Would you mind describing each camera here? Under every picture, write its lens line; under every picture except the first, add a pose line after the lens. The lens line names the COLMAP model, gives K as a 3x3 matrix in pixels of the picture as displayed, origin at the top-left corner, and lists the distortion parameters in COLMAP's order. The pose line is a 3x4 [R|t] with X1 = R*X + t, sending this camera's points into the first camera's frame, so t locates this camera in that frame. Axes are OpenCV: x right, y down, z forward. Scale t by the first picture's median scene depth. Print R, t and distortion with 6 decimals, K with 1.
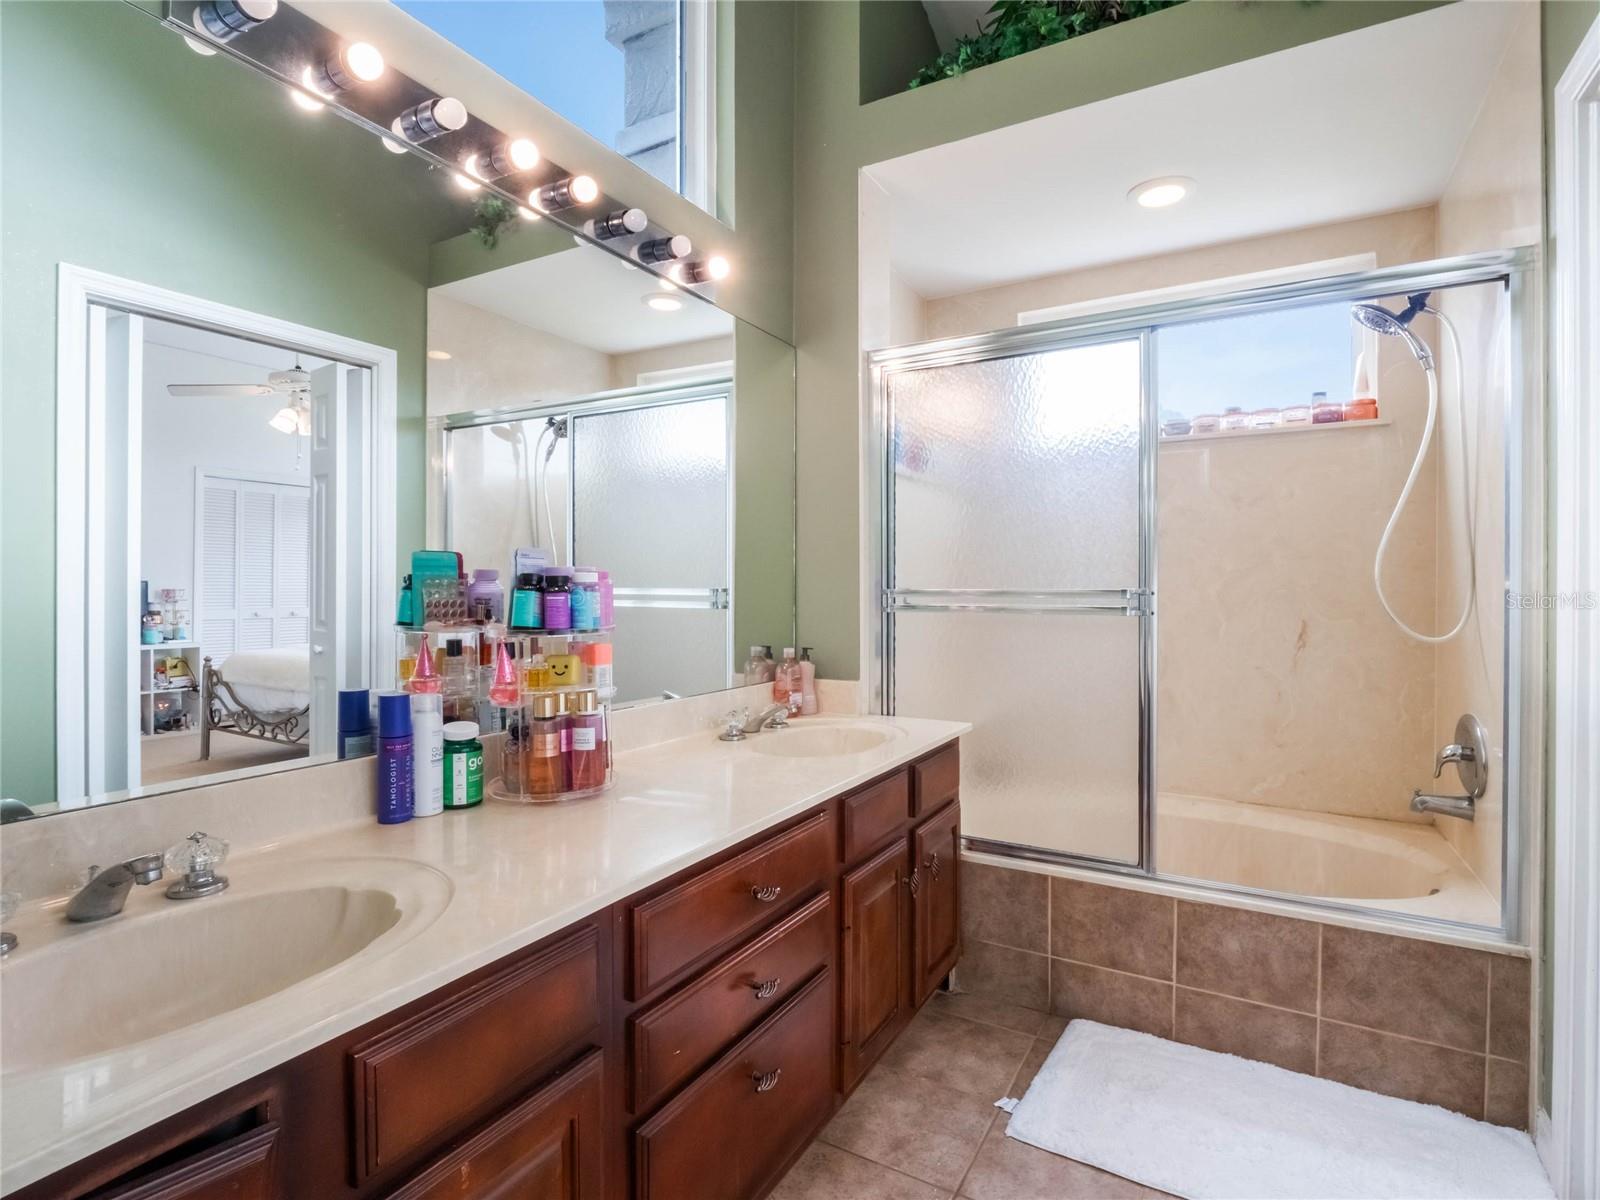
lens RADIAL K [[800.8, 0, 806.3], [0, 800.8, 592.7], [0, 0, 1]] dist [-0.009961, -0.005915]
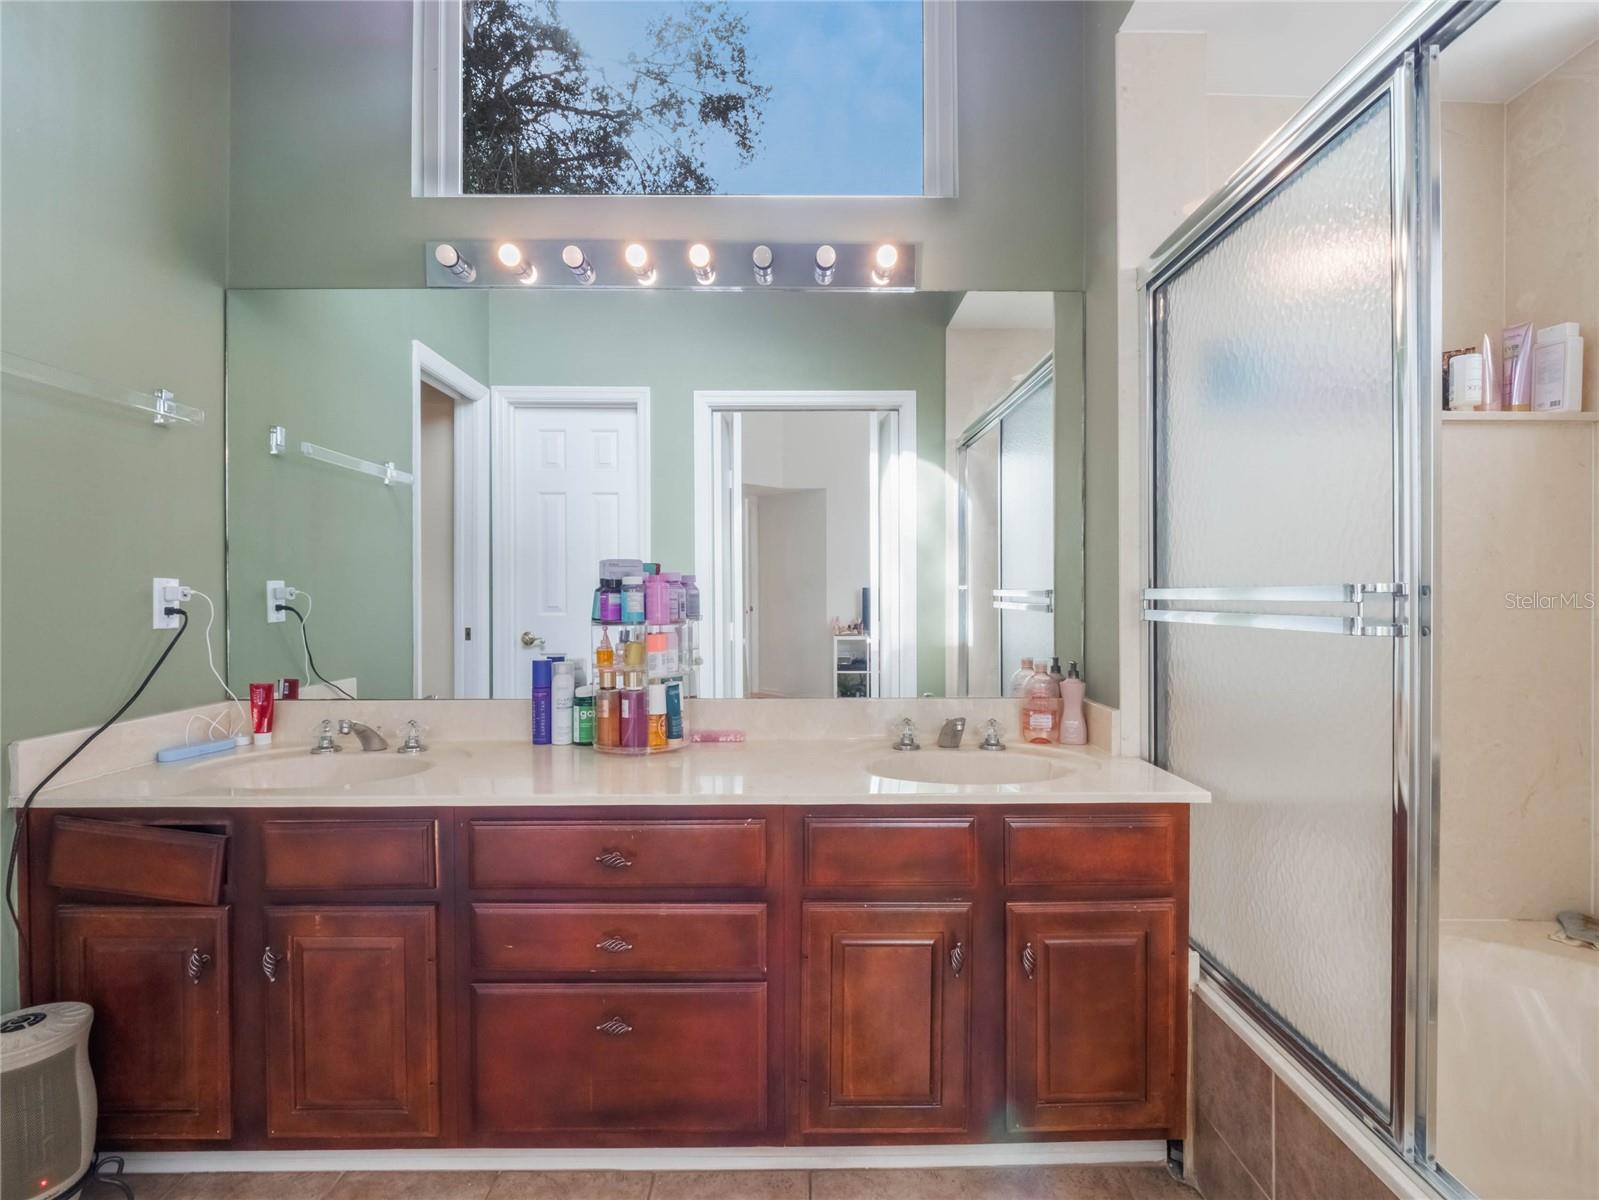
lens RADIAL K [[800.3, 0, 807.1], [0, 800.3, 598.4], [0, 0, 1]] dist [-0.009961, -0.005915]
pose [[0.513847, 0.000306, -0.857882, 0.558025], [-0.003050, 0.999994, -0.001470, 0.006836], [0.857876, 0.003372, 0.513845, 0.350410]]
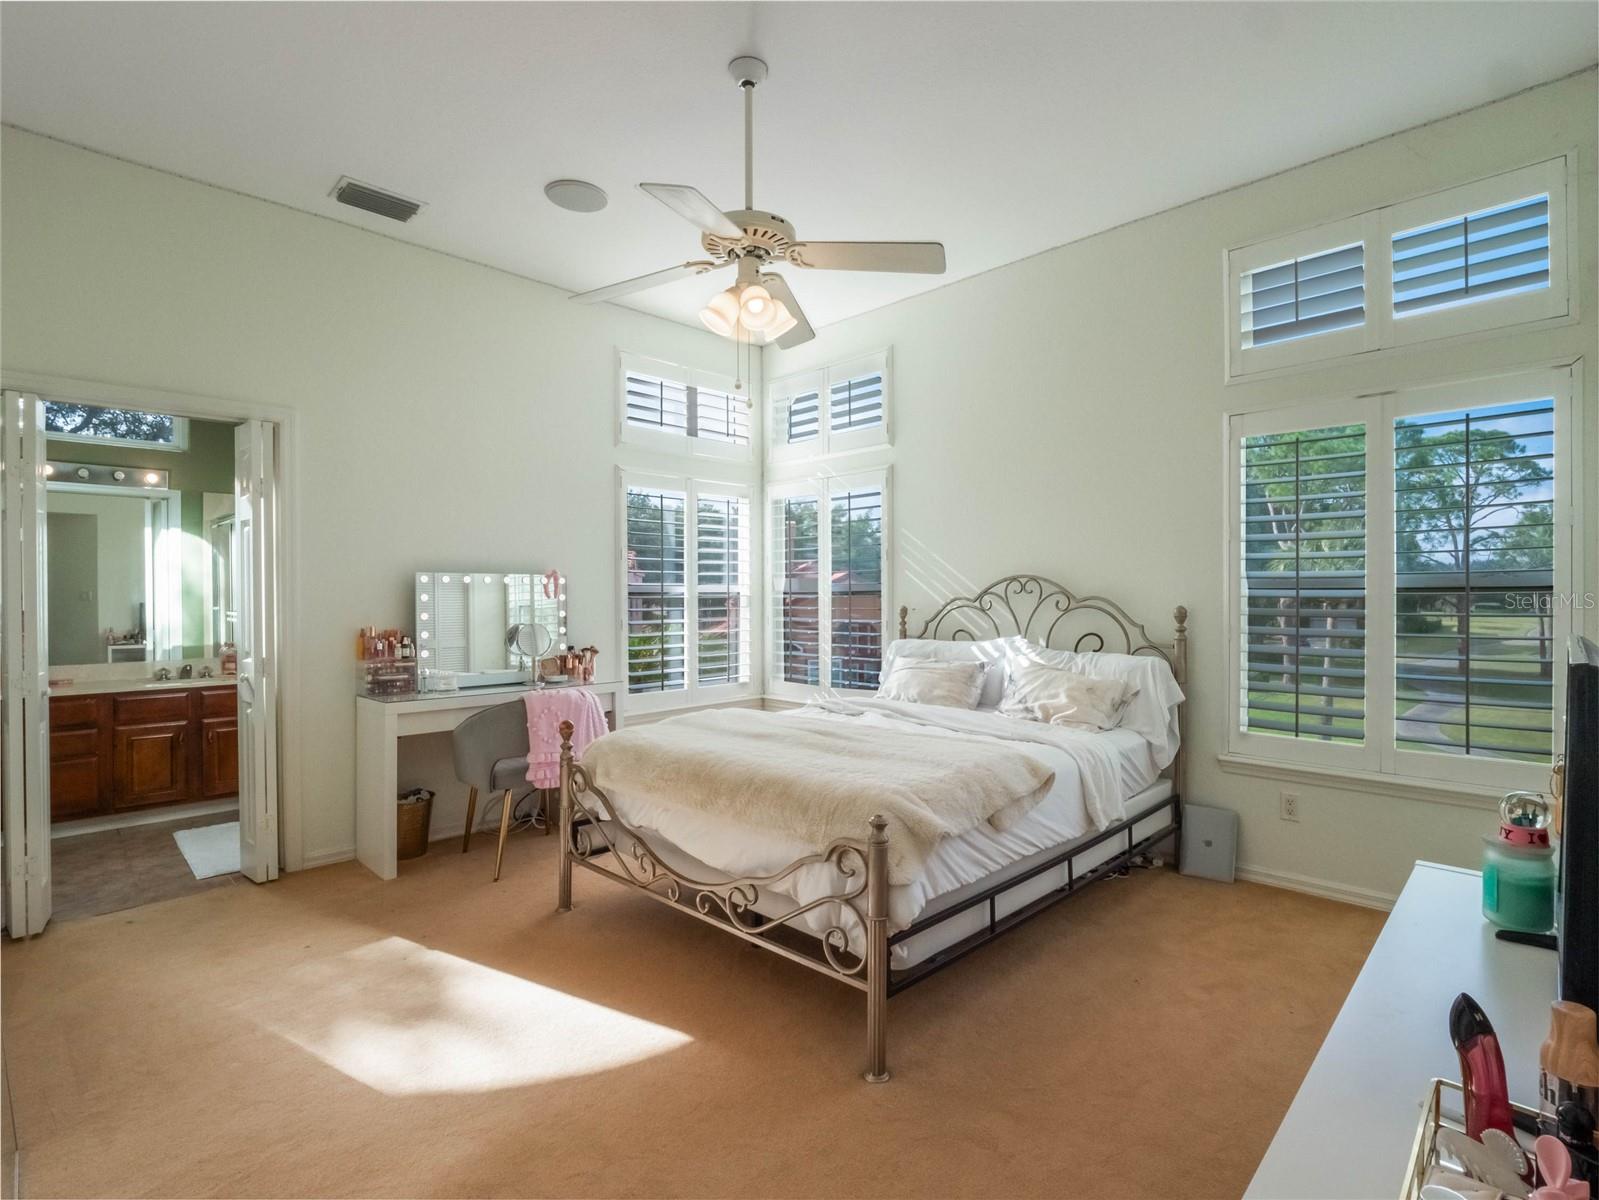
lens RADIAL K [[800.3, 0, 807.5], [0, 800.3, 601.0], [0, 0, 1]] dist [-0.009961, -0.005915]
pose [[0.965934, -0.006529, -0.258708, 1.918424], [0.005560, 0.999975, -0.004476, -0.017818], [0.258730, 0.002885, 0.965945, -0.598226]]
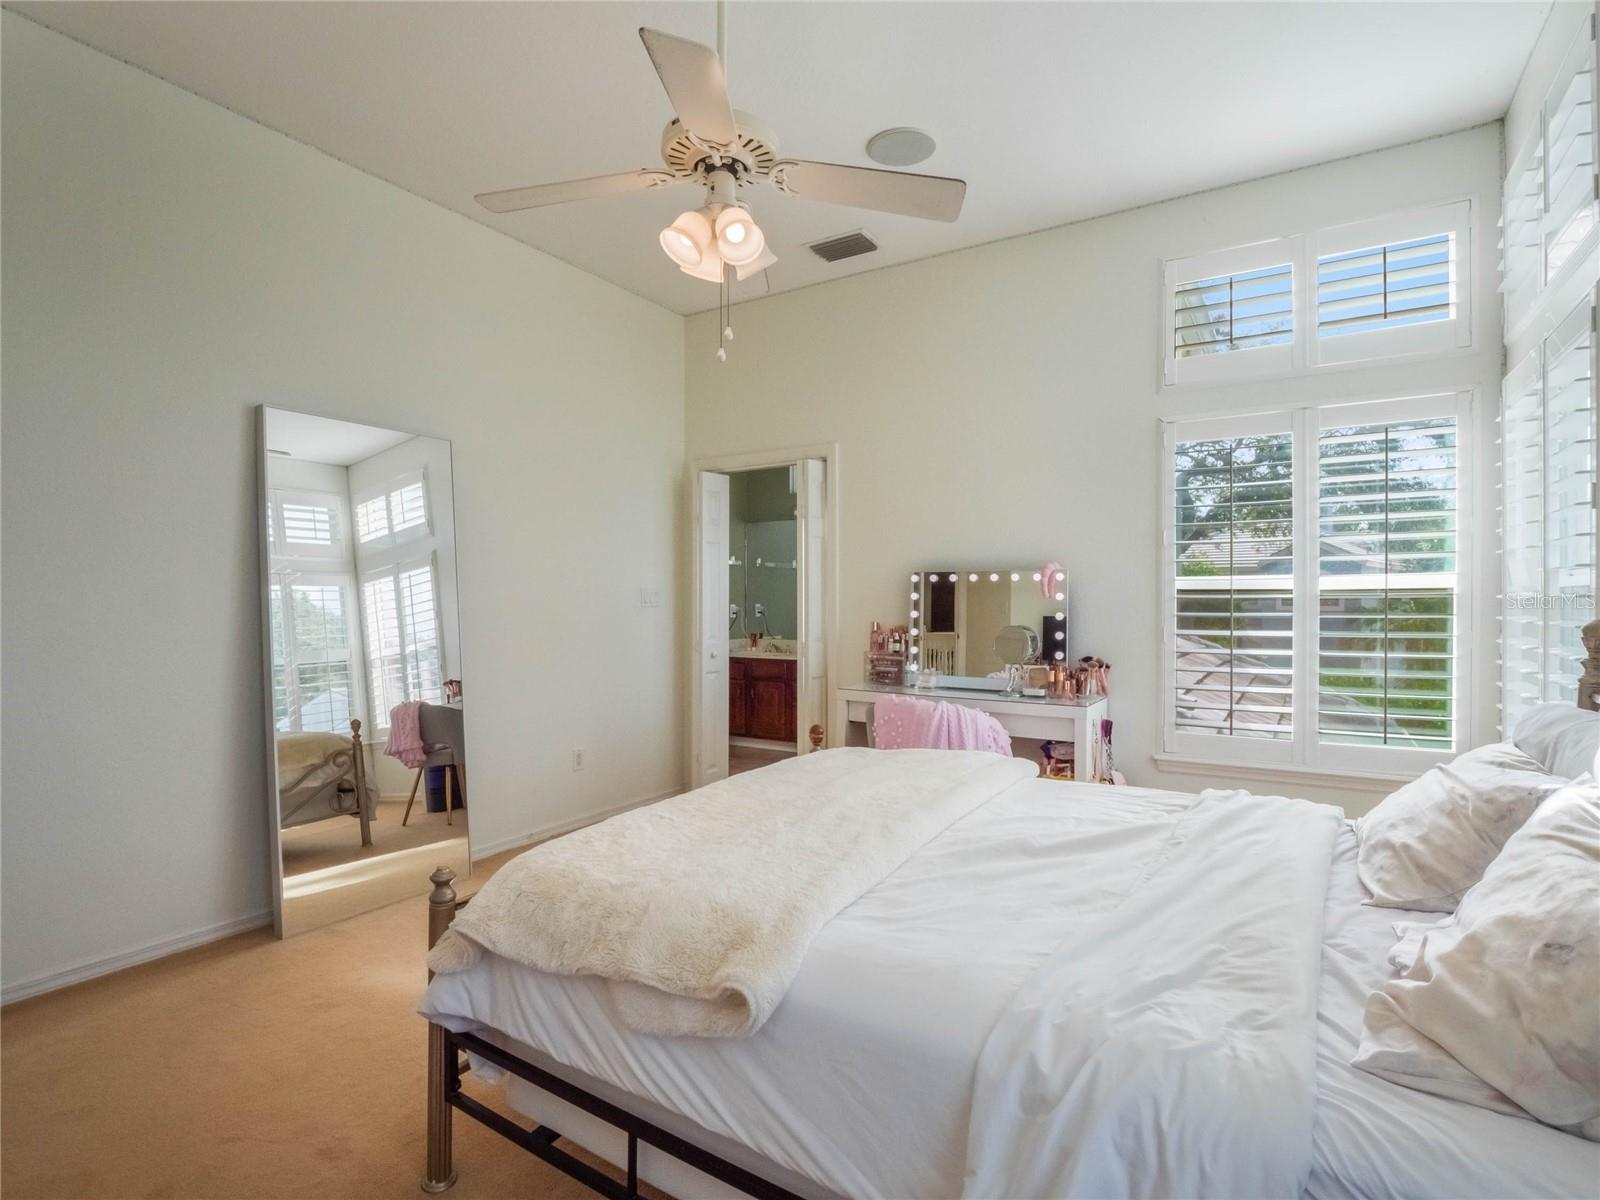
lens RADIAL K [[800.8, 0, 790.2], [0, 800.8, 604.7], [0, 0, 1]] dist [-0.009961, -0.005915]
pose [[-0.045640, 0.003915, -0.998950, 2.443008], [-0.005597, 0.999976, 0.004175, -0.022982], [0.998942, 0.005781, -0.045617, 0.551513]]
